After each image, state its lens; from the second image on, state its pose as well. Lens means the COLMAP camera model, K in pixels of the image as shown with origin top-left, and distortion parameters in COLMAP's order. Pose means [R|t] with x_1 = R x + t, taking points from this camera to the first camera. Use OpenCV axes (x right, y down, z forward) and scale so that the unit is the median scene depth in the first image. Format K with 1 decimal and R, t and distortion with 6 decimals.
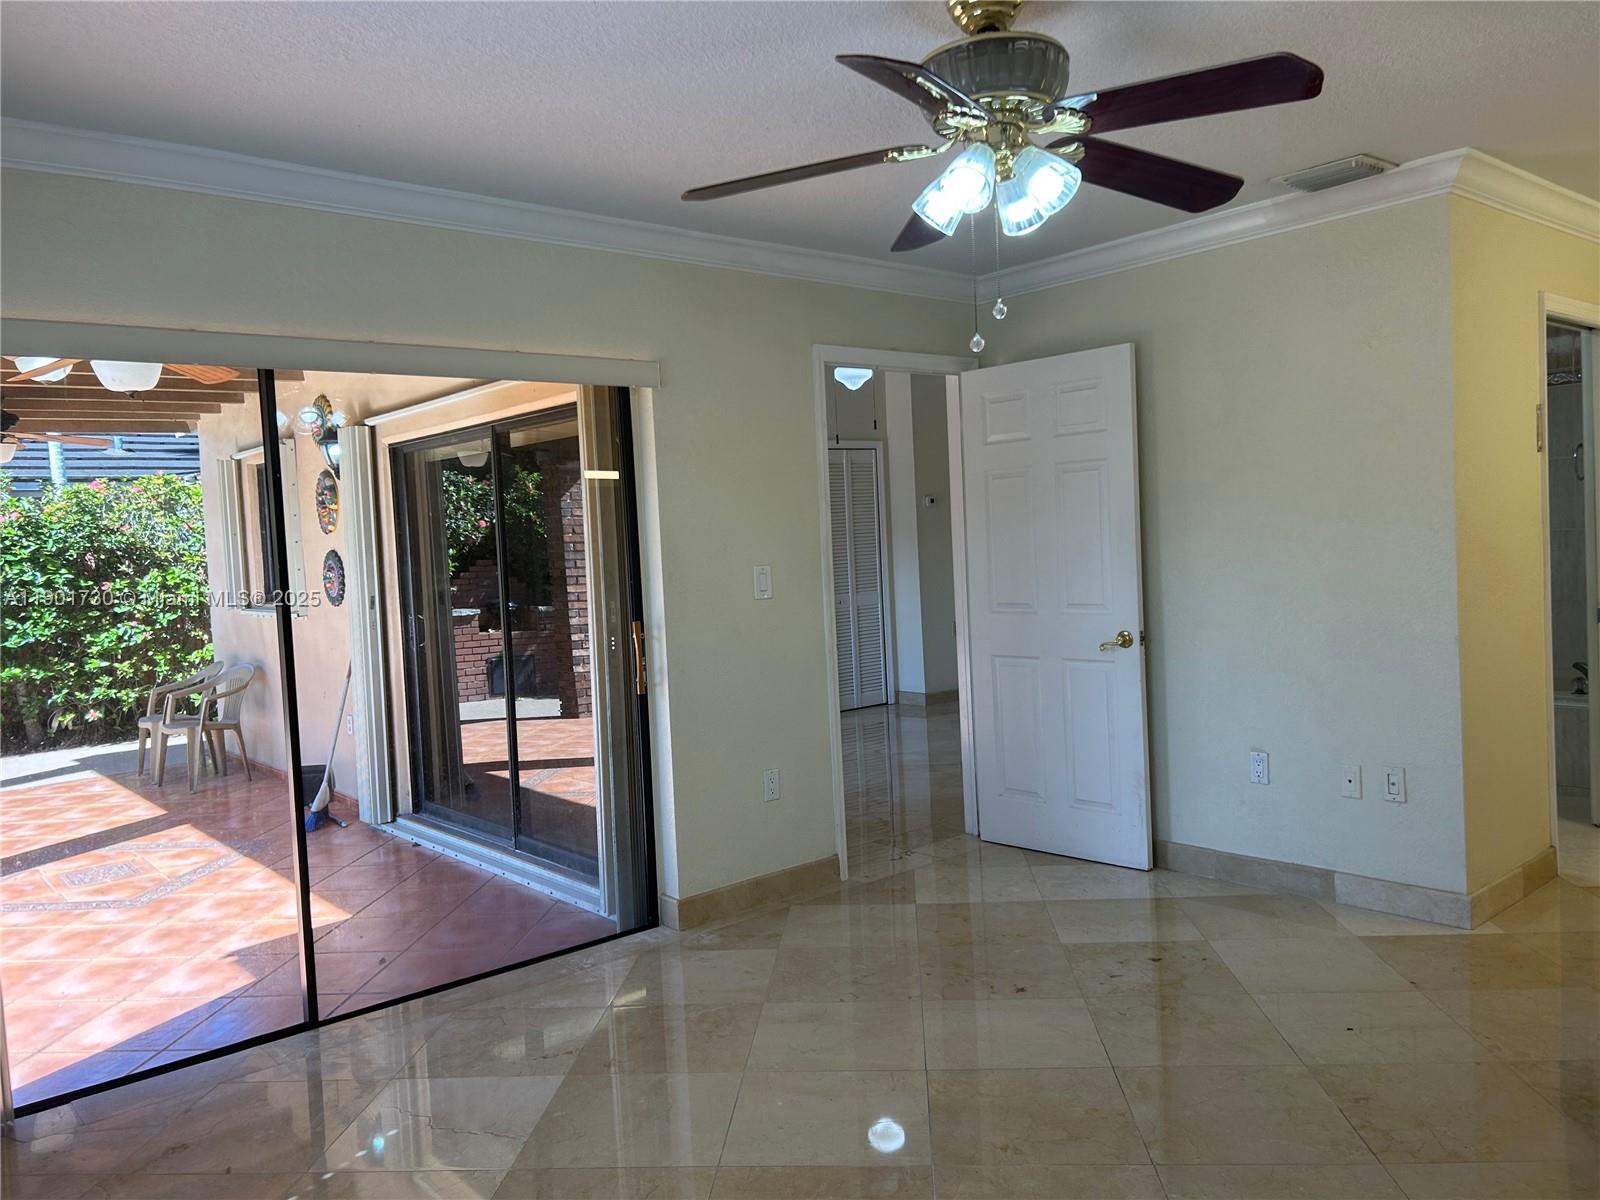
lens RADIAL K [[1202.7, 0, 793.5], [0, 1202.7, 599.9], [0, 0, 1]] dist [0.050699, -0.052644]
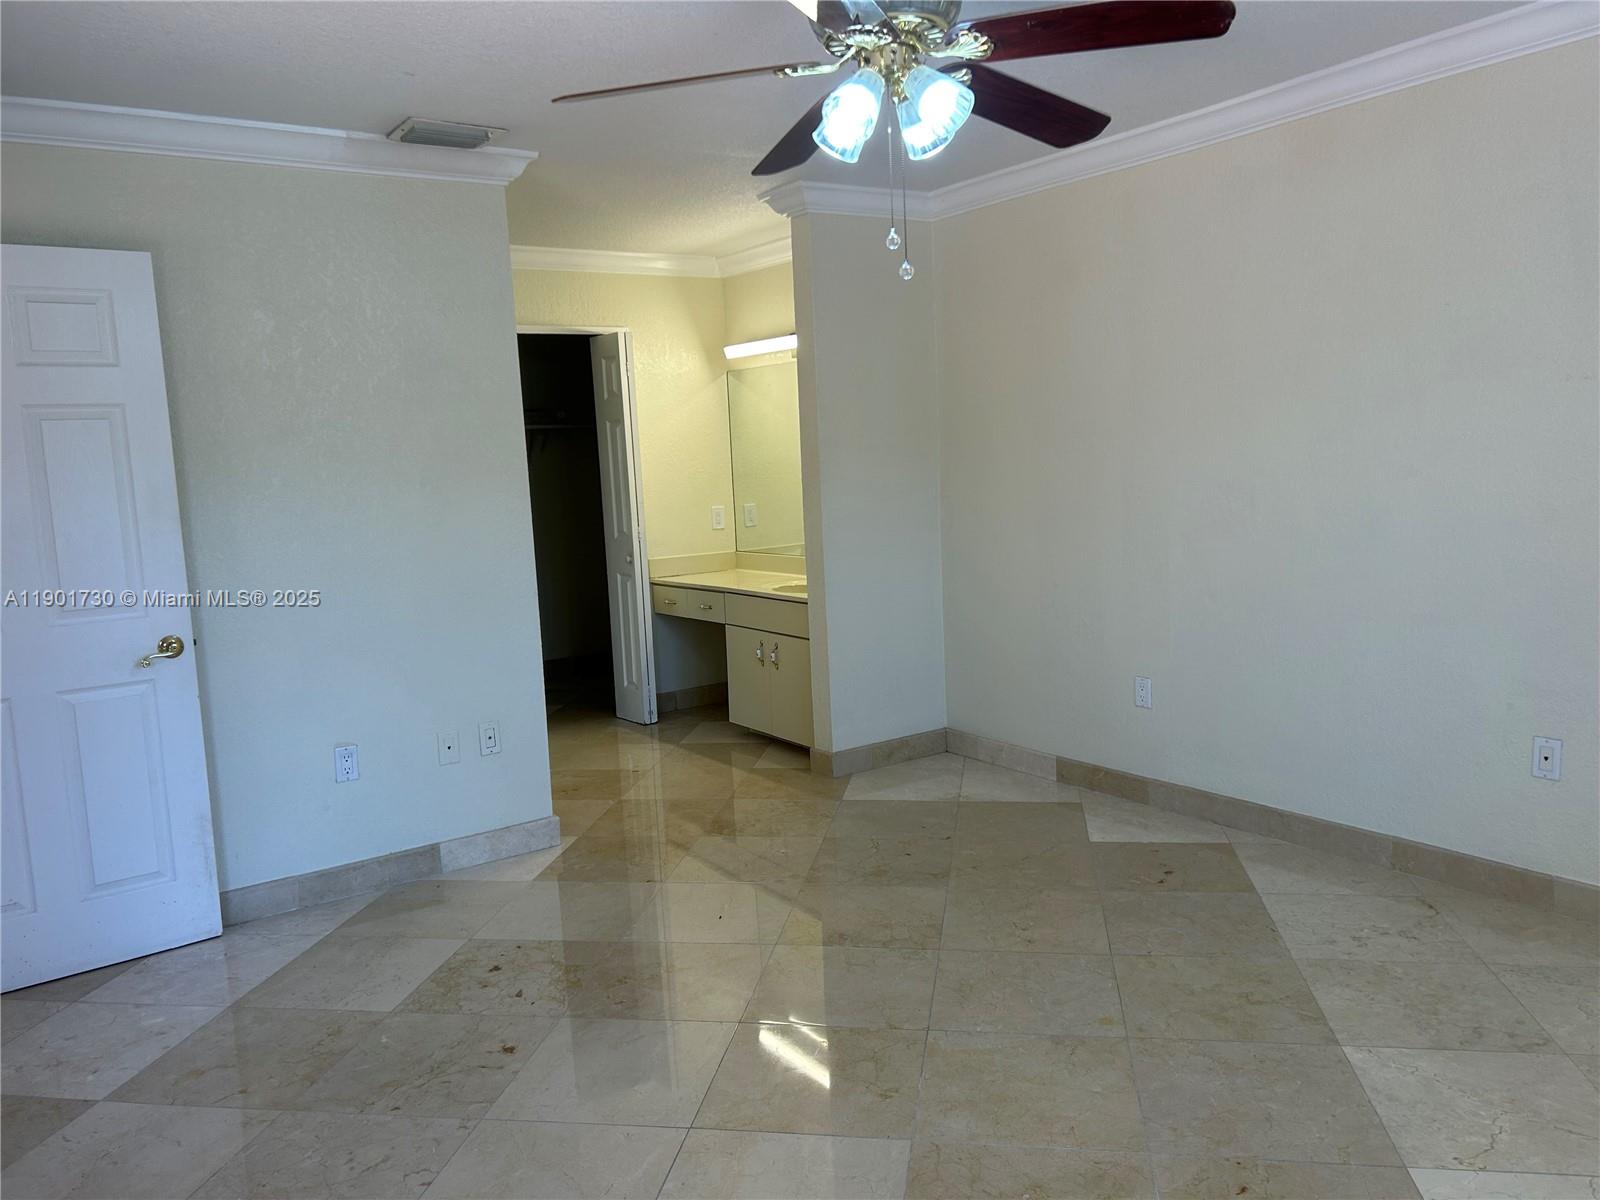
lens RADIAL K [[1202.7, 0, 802.9], [0, 1202.7, 593.0], [0, 0, 1]] dist [0.050699, -0.052644]
pose [[0.102984, -0.072205, 0.992059, -0.494424], [0.092843, 0.993705, 0.062687, -0.013056], [-0.990341, 0.085650, 0.109039, 0.592010]]
